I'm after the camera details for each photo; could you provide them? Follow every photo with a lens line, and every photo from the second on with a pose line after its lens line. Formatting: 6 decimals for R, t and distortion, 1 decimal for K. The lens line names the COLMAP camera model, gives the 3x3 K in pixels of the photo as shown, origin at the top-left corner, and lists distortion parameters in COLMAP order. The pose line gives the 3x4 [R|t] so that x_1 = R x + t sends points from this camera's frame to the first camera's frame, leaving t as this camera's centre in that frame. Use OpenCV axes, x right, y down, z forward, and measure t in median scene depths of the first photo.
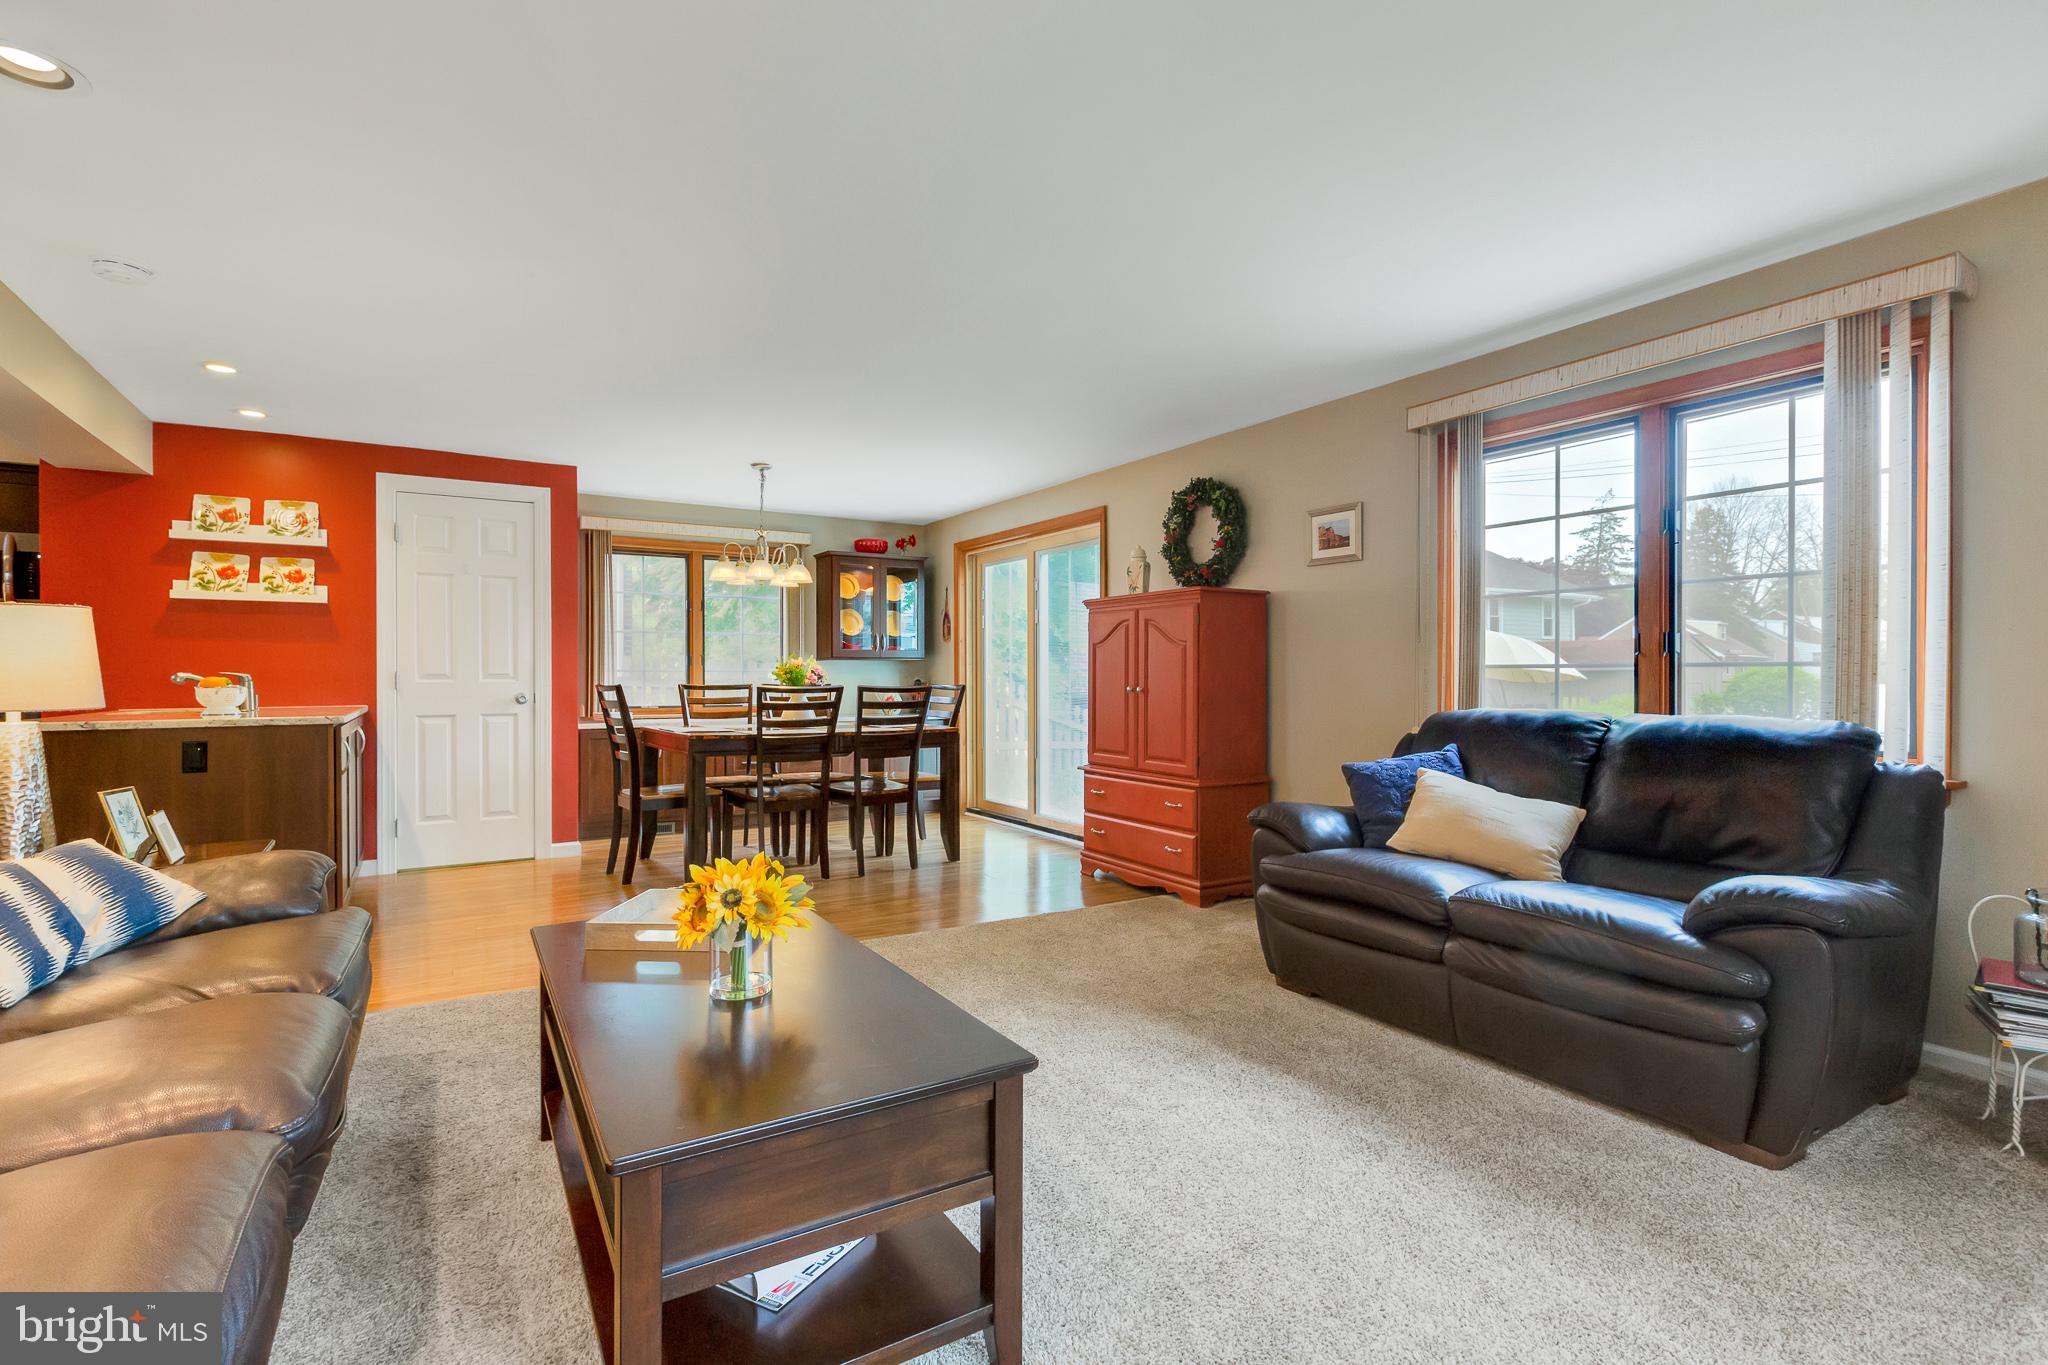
lens RADIAL K [[941.3, 0, 1021.2], [0, 941.3, 675.6], [0, 0, 1]] dist [-0.002588, -0.000021]
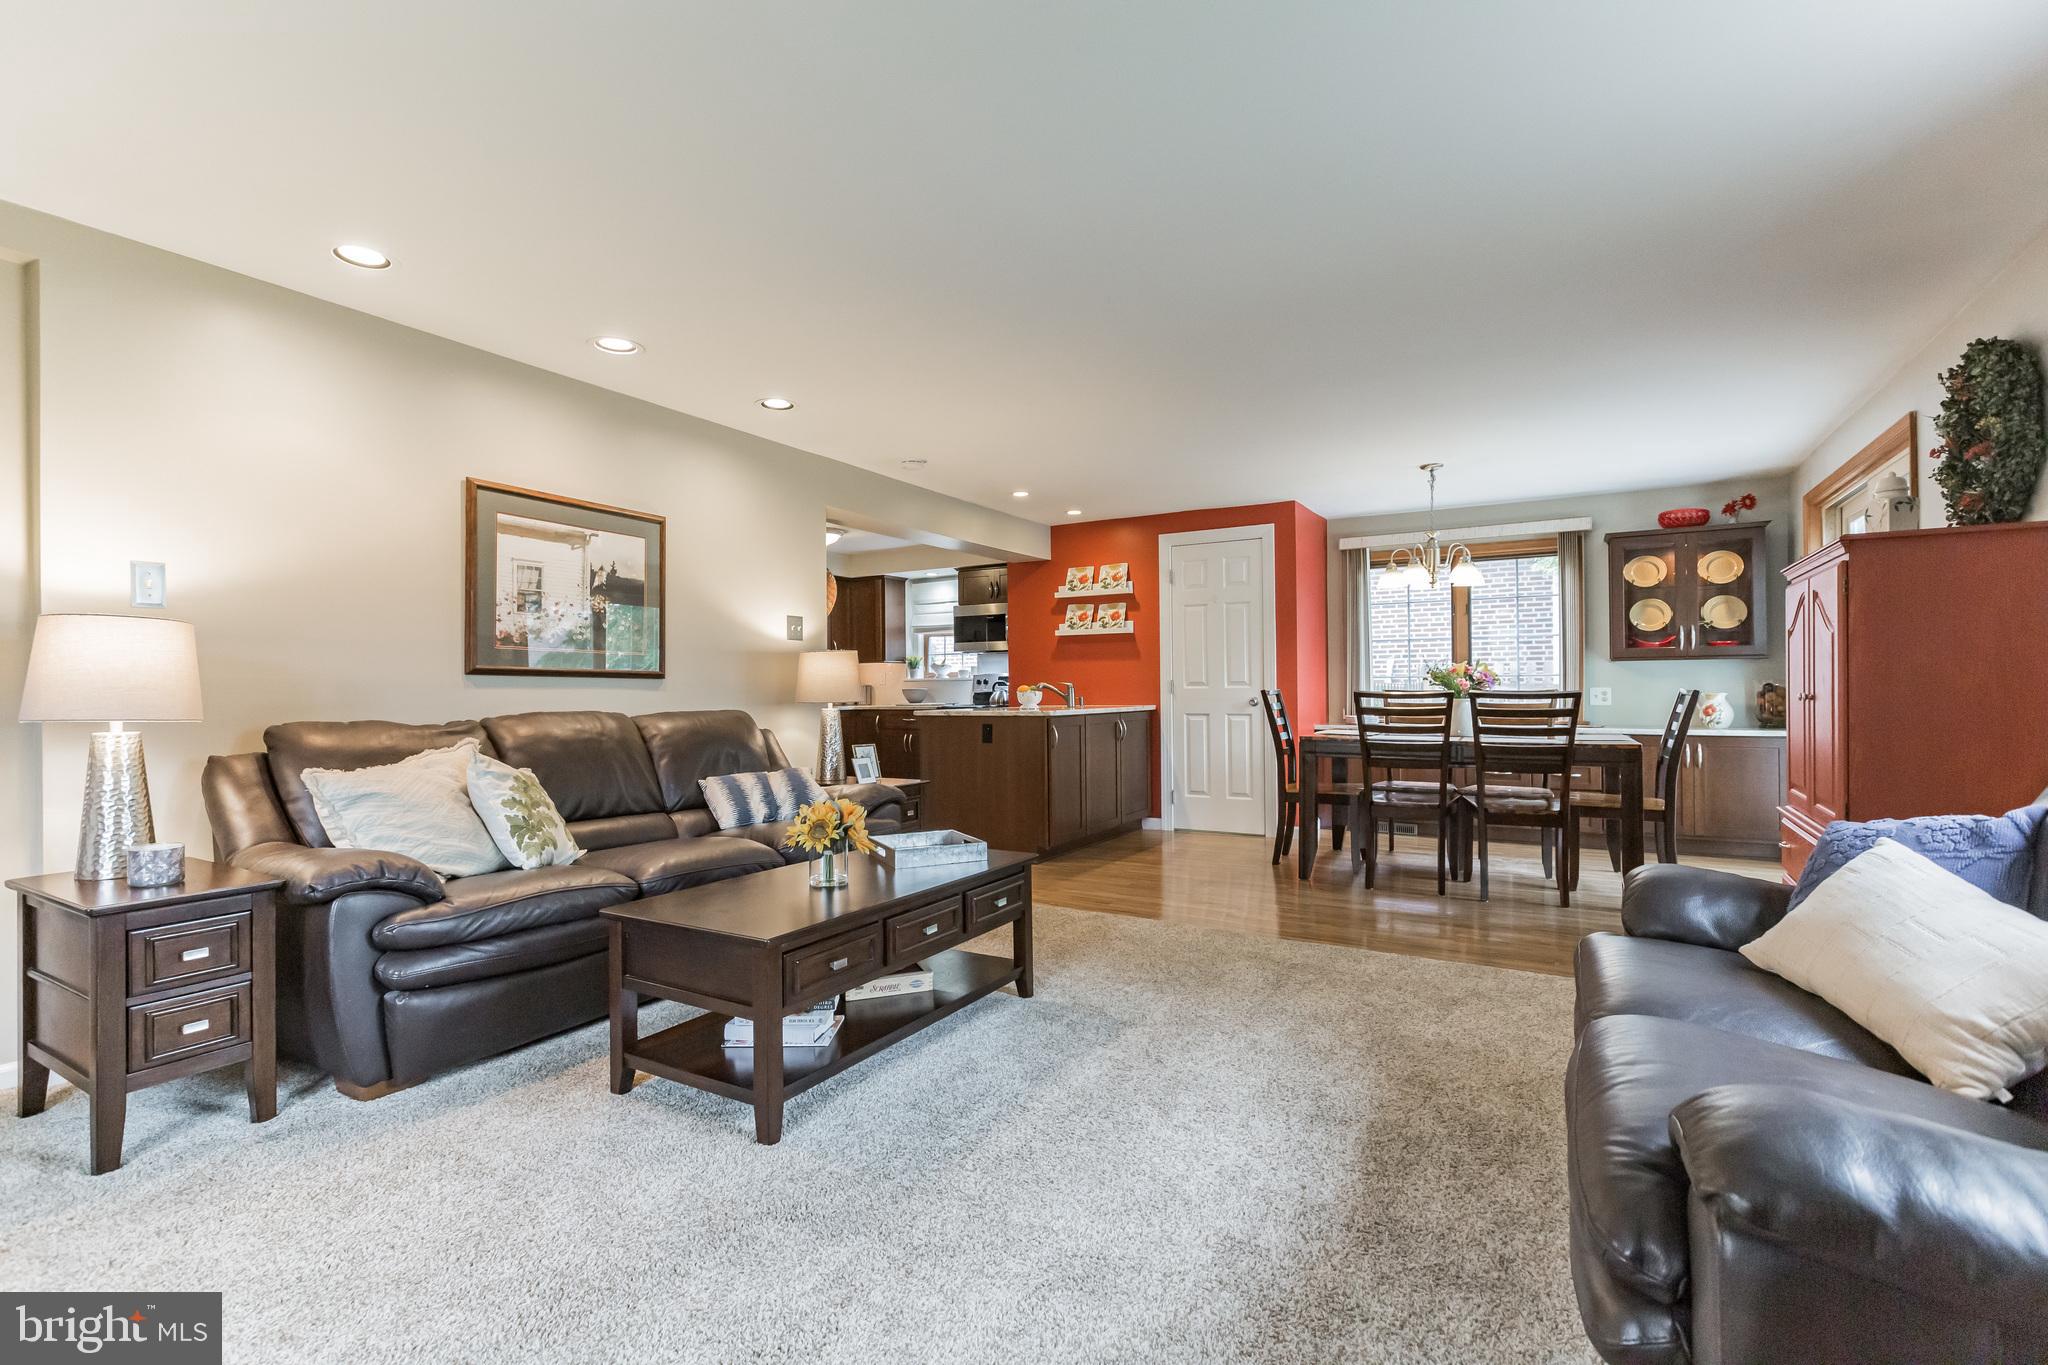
lens RADIAL K [[934.6, 0, 1024.0], [0, 934.6, 682.5], [0, 0, 1]] dist [0.020724, 0.000265]
pose [[0.478811, -0.007847, -0.877883, 0.425355], [0.009182, 0.999950, -0.003930, 0.001993], [0.877870, -0.006179, 0.478859, 0.181519]]
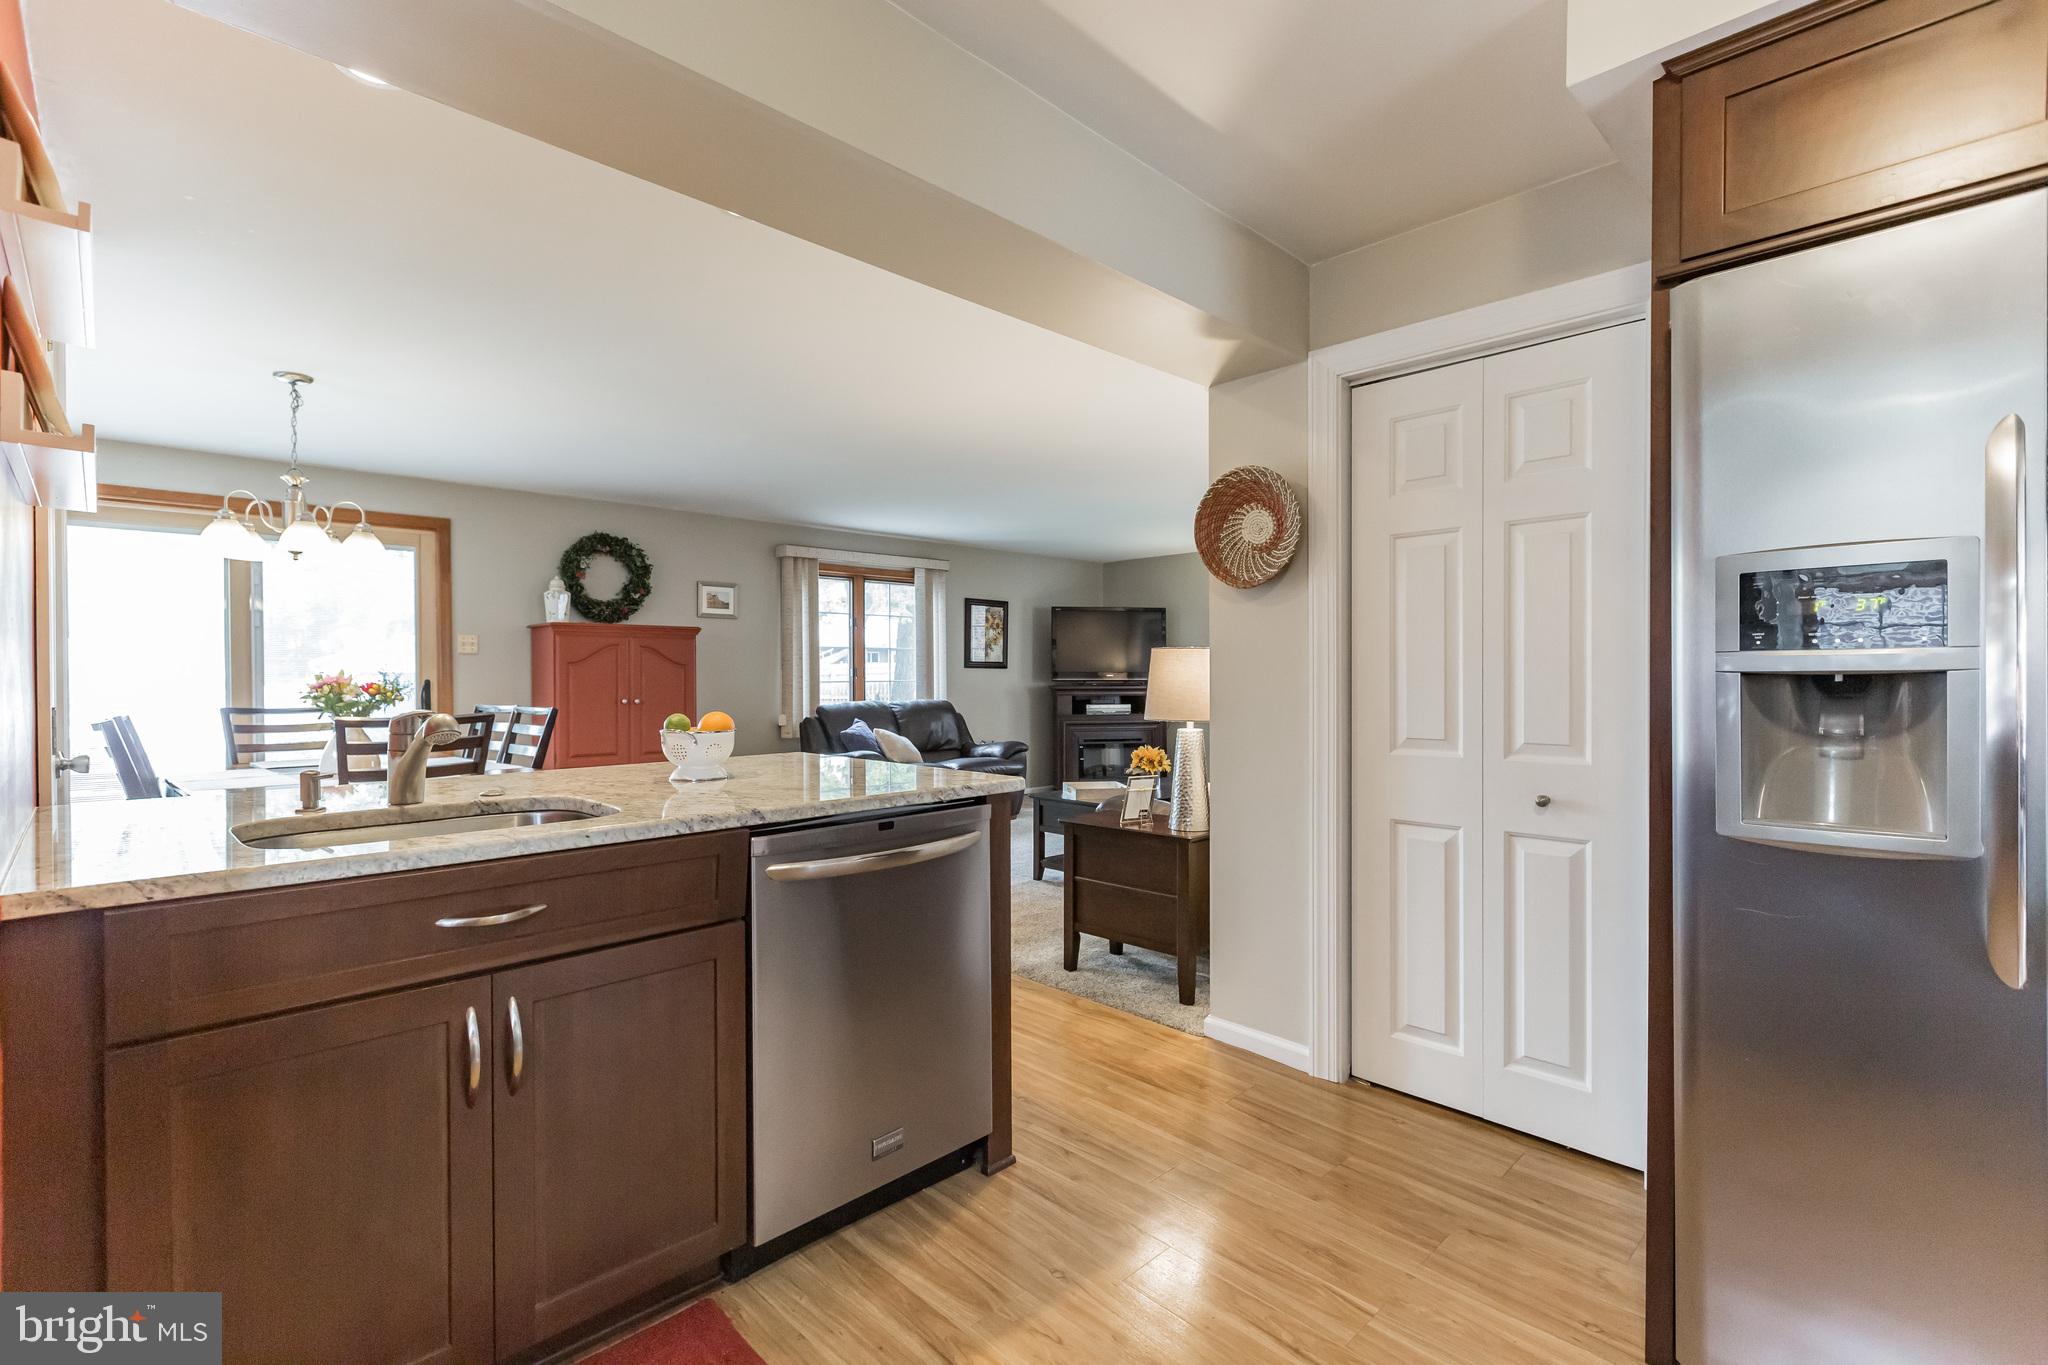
lens RADIAL K [[926.0, 0, 1021.6], [0, 926.0, 690.6], [0, 0, 1]] dist [0.000842, 0.000507]
pose [[-0.239204, -0.014544, 0.970861, -1.148409], [0.007236, 0.999833, 0.016761, -0.014945], [-0.970942, 0.011034, -0.239058, 0.753372]]
